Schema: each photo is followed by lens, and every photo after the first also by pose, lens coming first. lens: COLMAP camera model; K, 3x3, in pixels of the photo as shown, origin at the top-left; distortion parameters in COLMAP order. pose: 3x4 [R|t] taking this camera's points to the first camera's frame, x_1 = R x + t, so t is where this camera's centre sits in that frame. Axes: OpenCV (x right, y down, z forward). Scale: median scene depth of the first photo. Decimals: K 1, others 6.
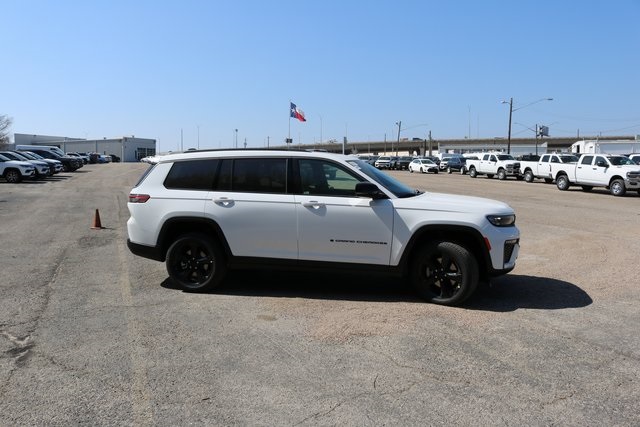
lens RADIAL K [[529.3, 0, 320.0], [0, 529.3, 213.5], [0, 0, 1]] dist [-0.165795, 0.130054]
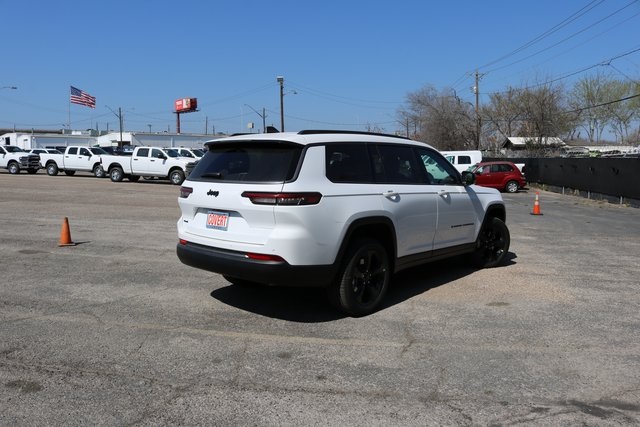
lens RADIAL K [[529.3, 0, 320.0], [0, 529.3, 213.5], [0, 0, 1]] dist [-0.165795, 0.130054]
pose [[0.472863, -0.079287, 0.877561, -0.269674], [0.067930, 0.996260, 0.053408, -0.012856], [-0.878514, 0.034358, 0.476480, 0.192105]]
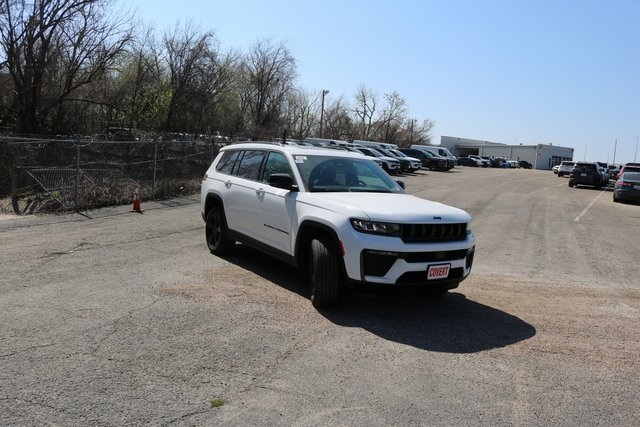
lens RADIAL K [[529.3, 0, 320.0], [0, 529.3, 213.5], [0, 0, 1]] dist [-0.165795, 0.130054]
pose [[0.696455, 0.119616, -0.707560, 0.234821], [-0.128903, 0.990825, 0.040623, -0.008611], [0.705928, 0.062915, 0.705484, 0.077418]]
